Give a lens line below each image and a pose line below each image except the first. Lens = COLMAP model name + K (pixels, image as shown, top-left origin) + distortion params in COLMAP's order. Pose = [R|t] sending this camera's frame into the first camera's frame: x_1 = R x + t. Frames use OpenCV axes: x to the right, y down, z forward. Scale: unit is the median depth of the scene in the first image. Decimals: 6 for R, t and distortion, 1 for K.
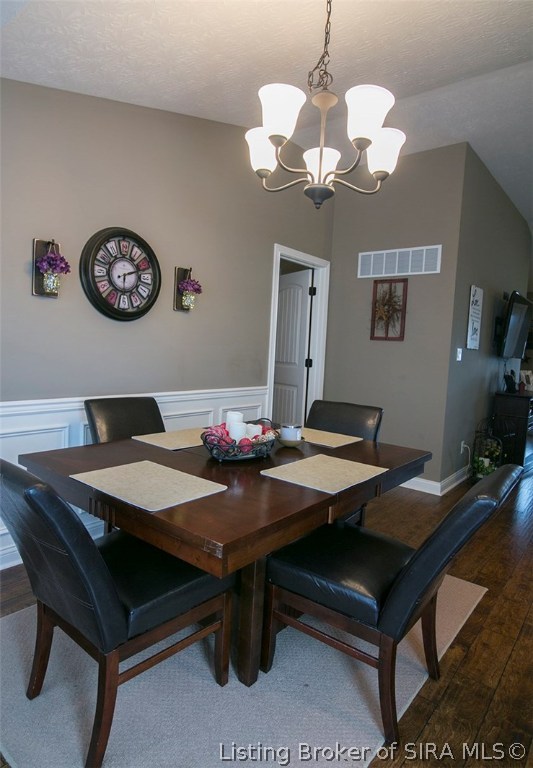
lens RADIAL K [[454.0, 0, 266.5], [0, 454.0, 384.0], [0, 0, 1]] dist [0.001807, 0.000394]
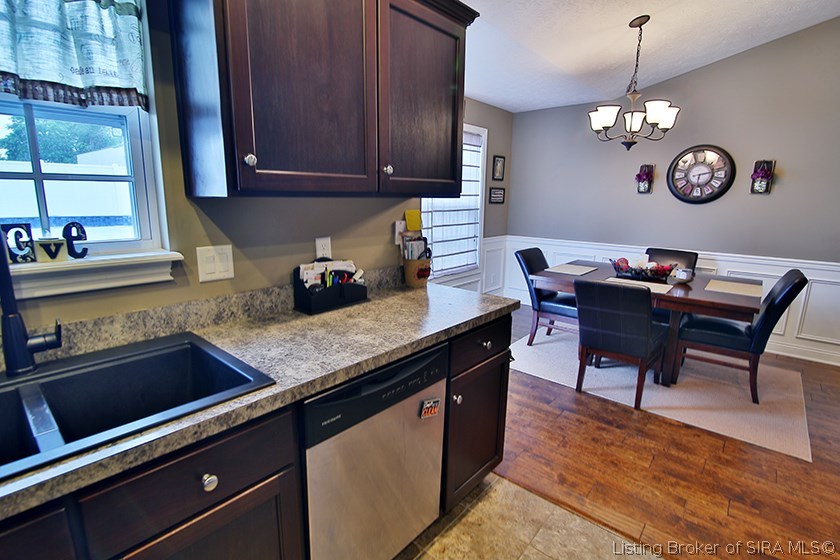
lens RADIAL K [[407.9, 0, 422.5], [0, 407.9, 278.1], [0, 0, 1]] dist [-0.016791, 0.000420]
pose [[-0.027553, 0.146894, -0.988768, 1.126890], [-0.100936, 0.983680, 0.148951, 0.002094], [0.994511, 0.103907, -0.012276, 0.090189]]
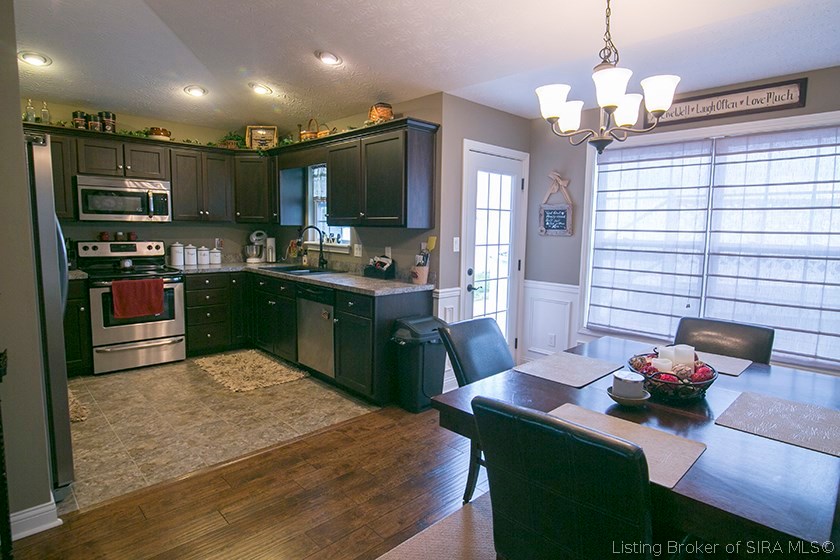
lens RADIAL K [[454.4, 0, 423.3], [0, 454.4, 277.8], [0, 0, 1]] dist [-0.014027, -0.000024]
pose [[-0.990334, -0.082730, 0.111332, 0.241030], [-0.059111, 0.977843, 0.200821, -0.149204], [-0.125480, 0.192299, -0.973281, 1.323341]]
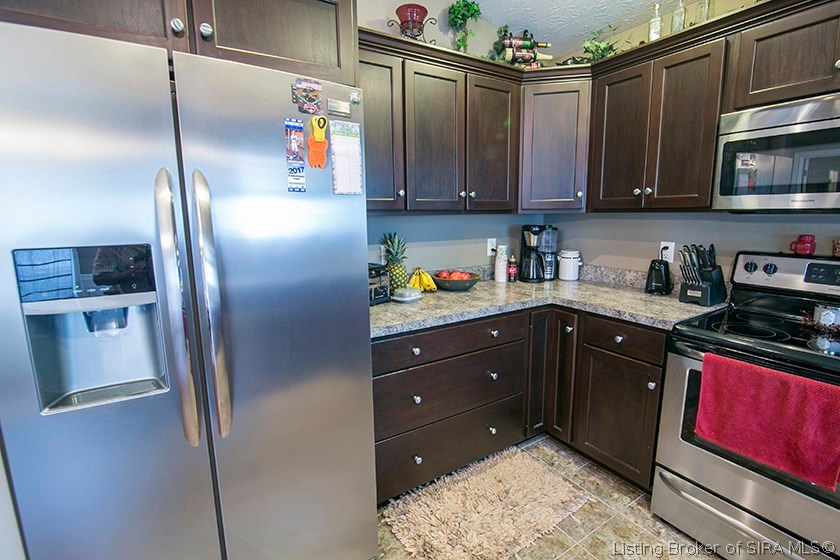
lens RADIAL K [[383.4, 0, 424.3], [0, 383.4, 277.1], [0, 0, 1]] dist [-0.020360, 0.000345]
pose [[0.326023, -0.205287, 0.922803, 0.777720], [0.107179, 0.977871, 0.179672, -0.030408], [-0.939266, 0.040328, 0.340811, 0.277989]]
